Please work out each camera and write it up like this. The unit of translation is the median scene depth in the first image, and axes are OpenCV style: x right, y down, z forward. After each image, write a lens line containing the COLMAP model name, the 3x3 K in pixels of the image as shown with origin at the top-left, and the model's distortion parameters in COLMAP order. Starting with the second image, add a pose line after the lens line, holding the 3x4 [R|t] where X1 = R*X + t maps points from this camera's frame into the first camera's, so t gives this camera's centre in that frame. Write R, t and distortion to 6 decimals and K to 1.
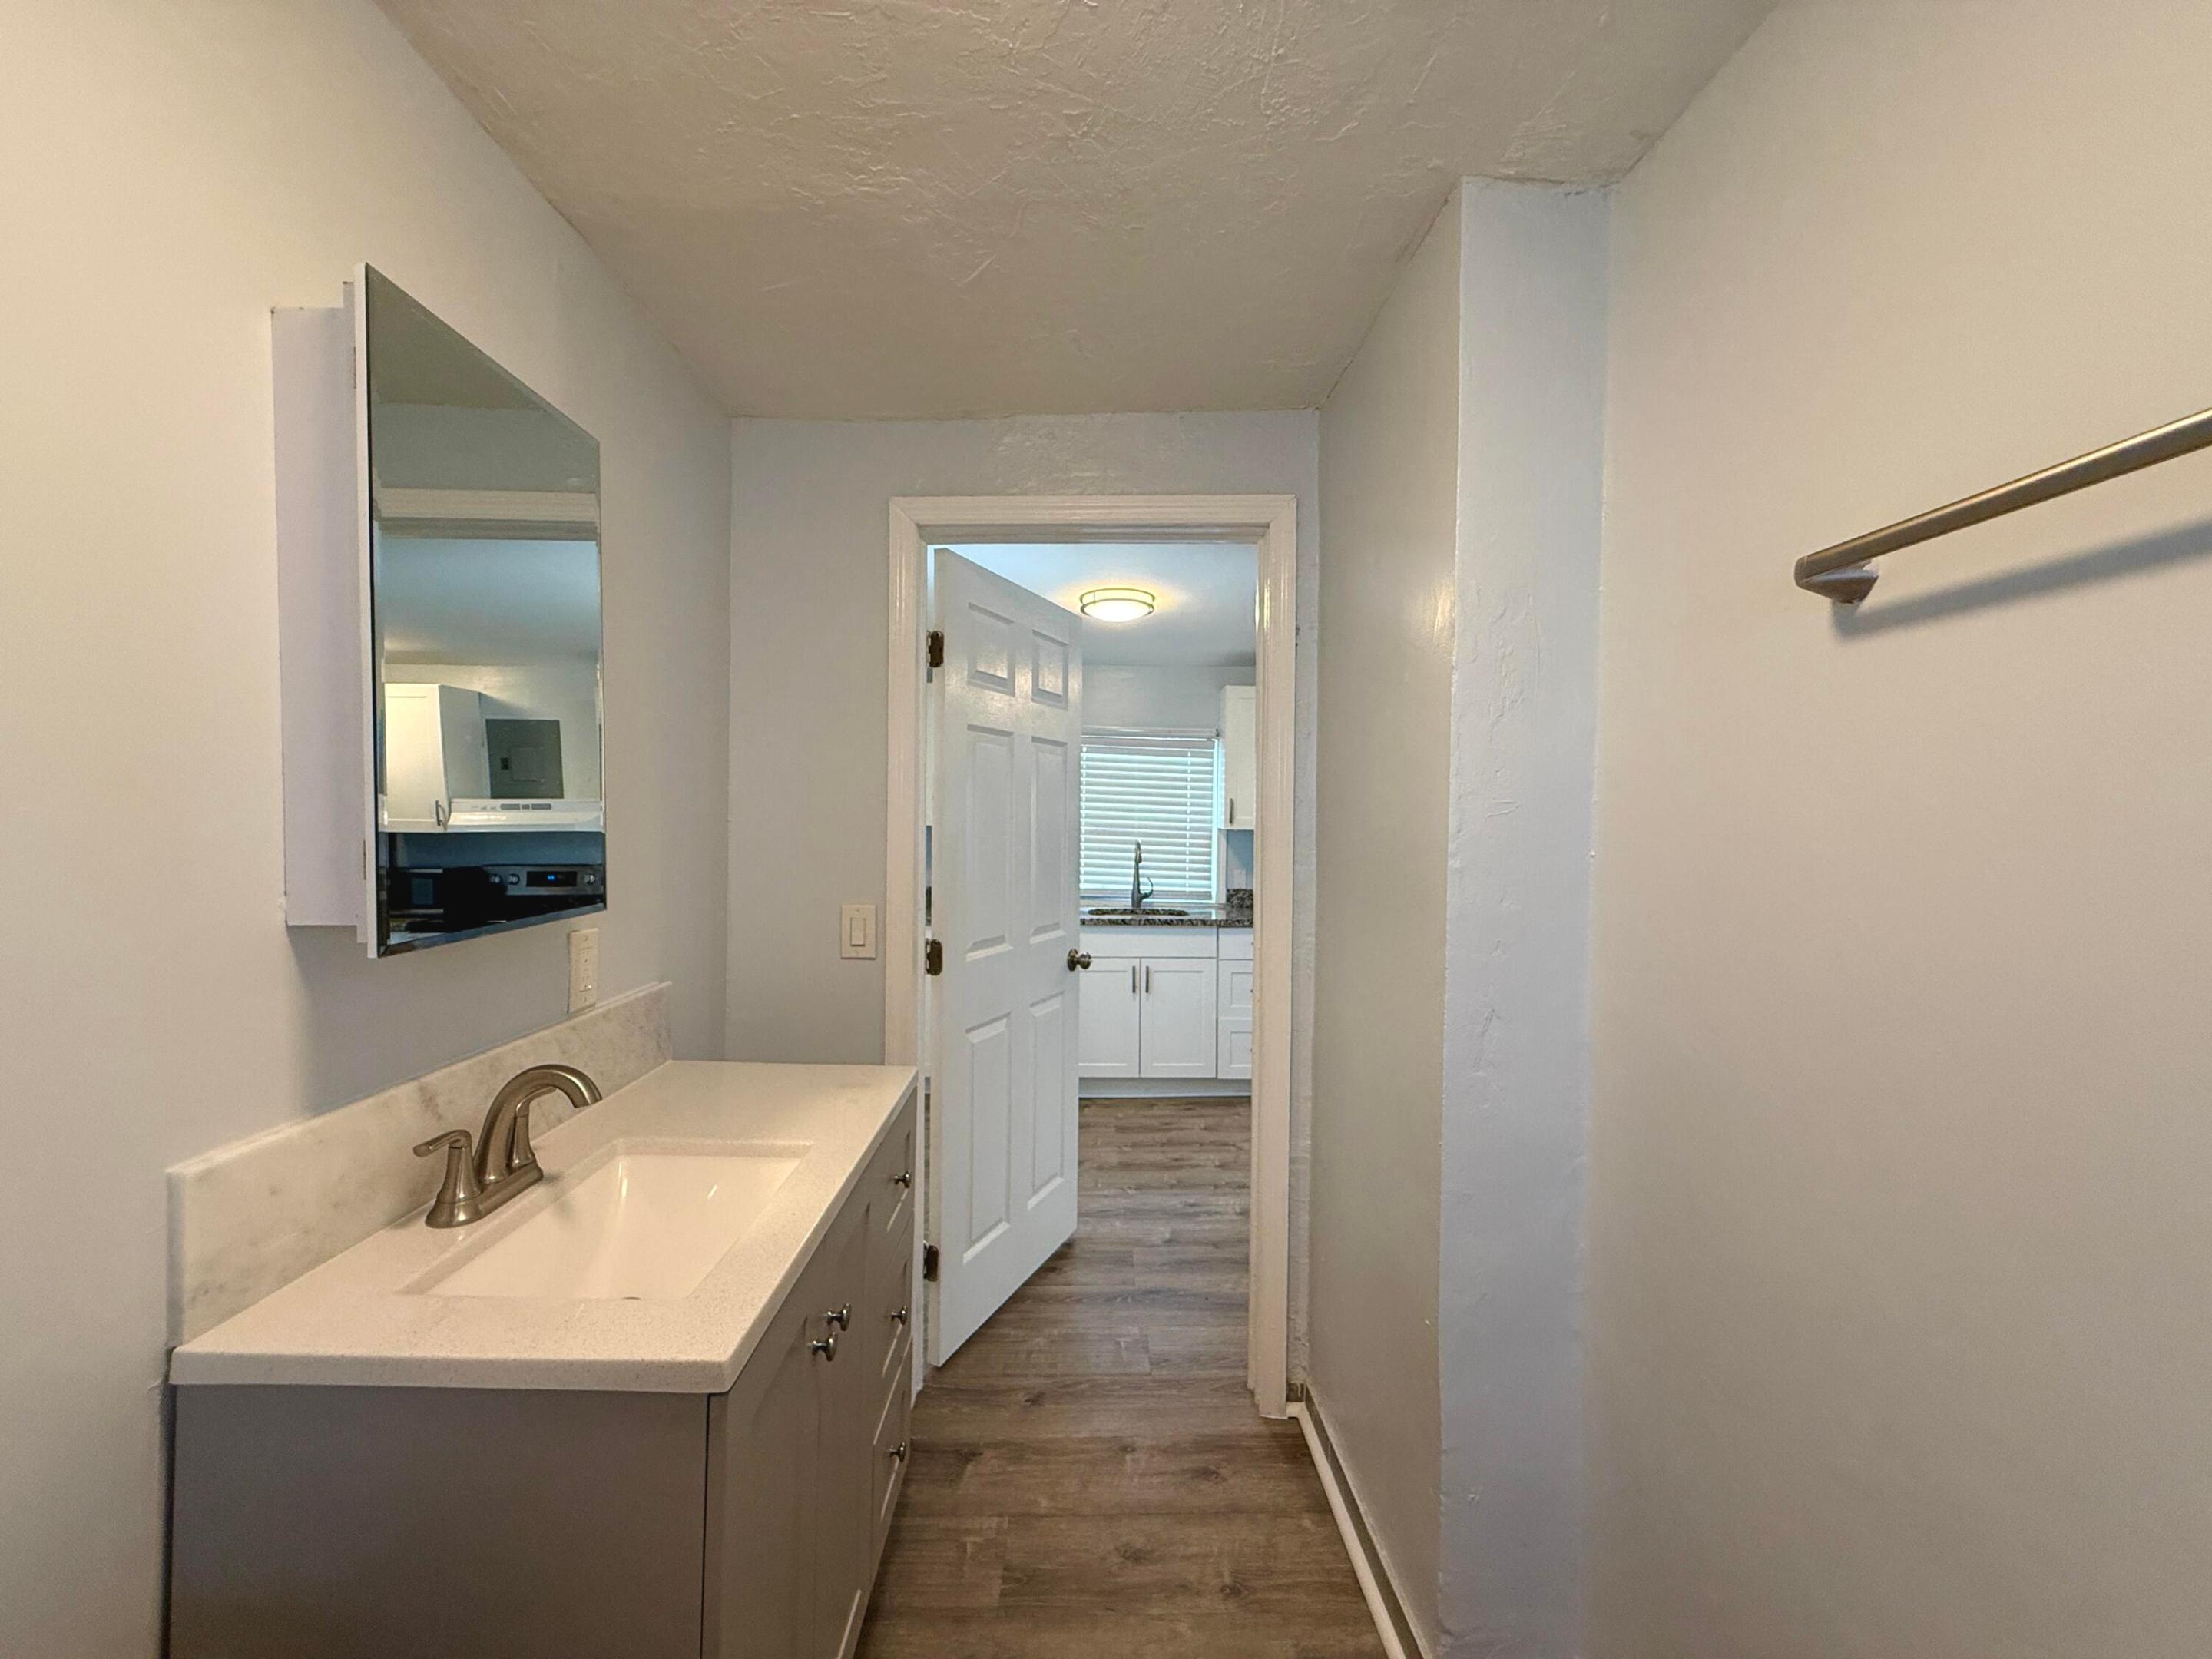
lens RADIAL K [[884.5, 0, 1099.7], [0, 884.5, 844.9], [0, 0, 1]] dist [0.001495, 0.000048]
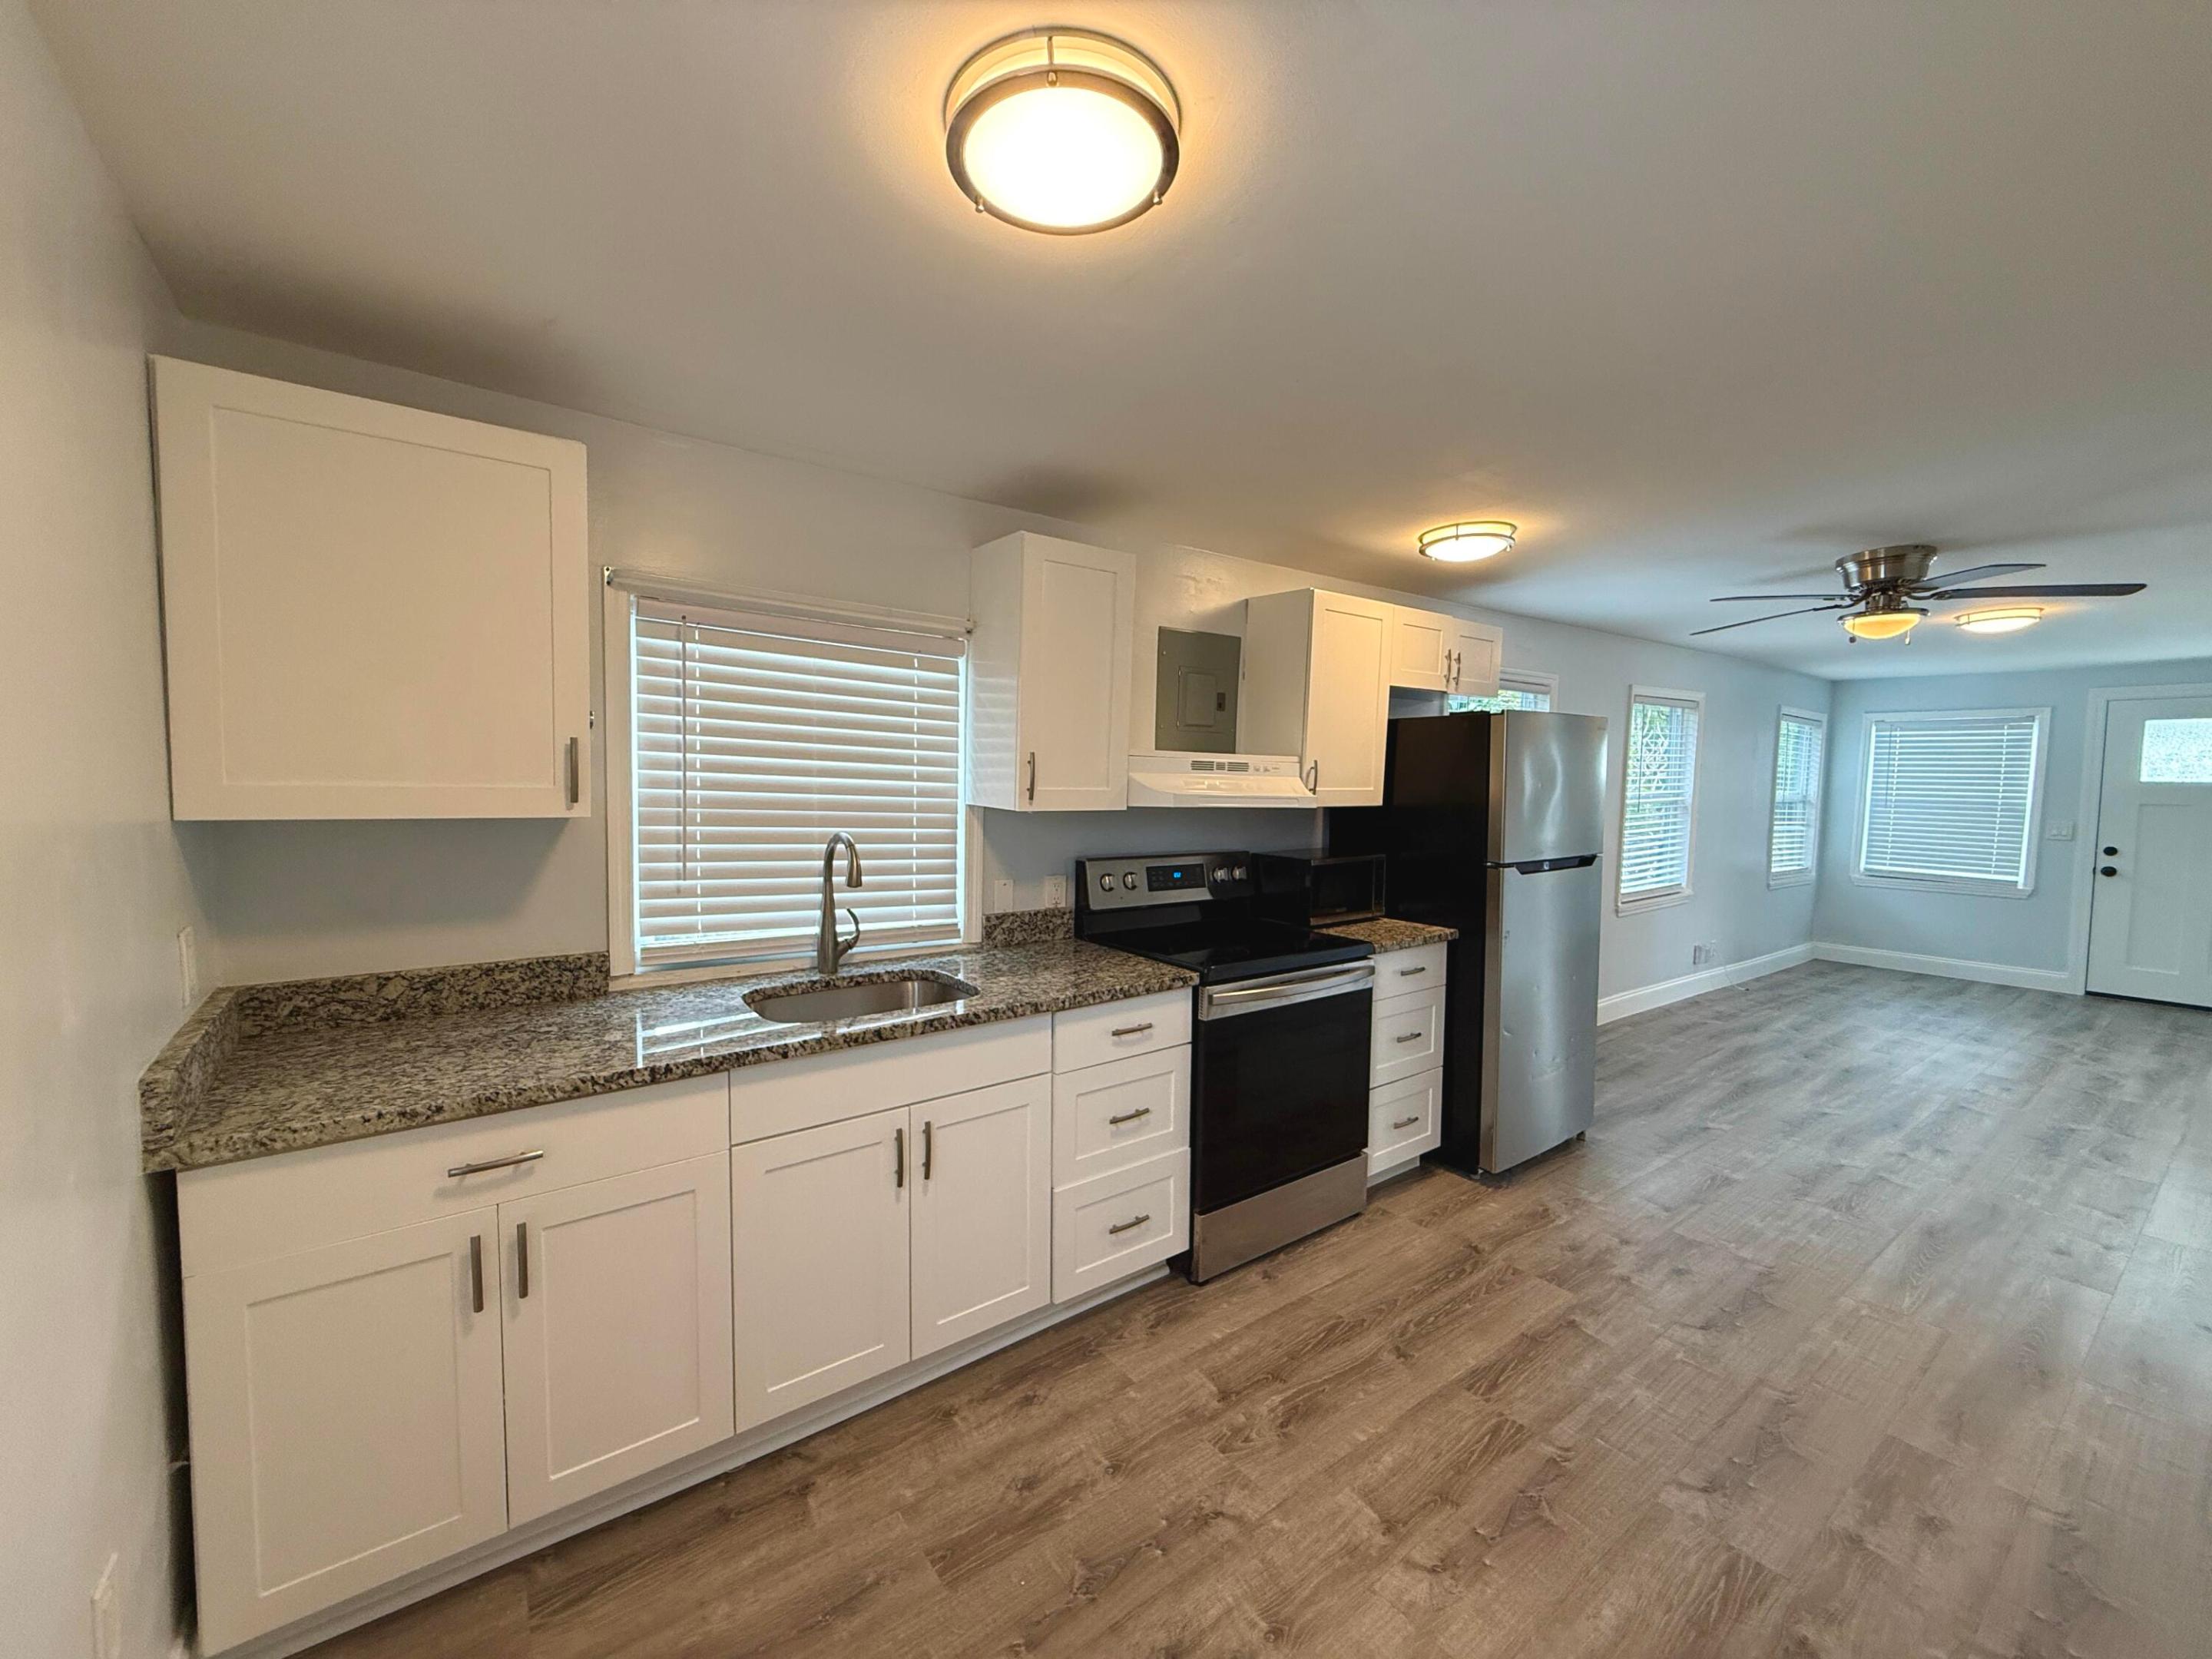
lens RADIAL K [[884.5, 0, 1102.8], [0, 884.5, 830.4], [0, 0, 1]] dist [0.001495, 0.000048]
pose [[0.805776, -0.031816, 0.591365, -0.122124], [0.006210, 0.998955, 0.045284, -0.028121], [-0.592188, -0.032816, 0.805131, 0.523508]]
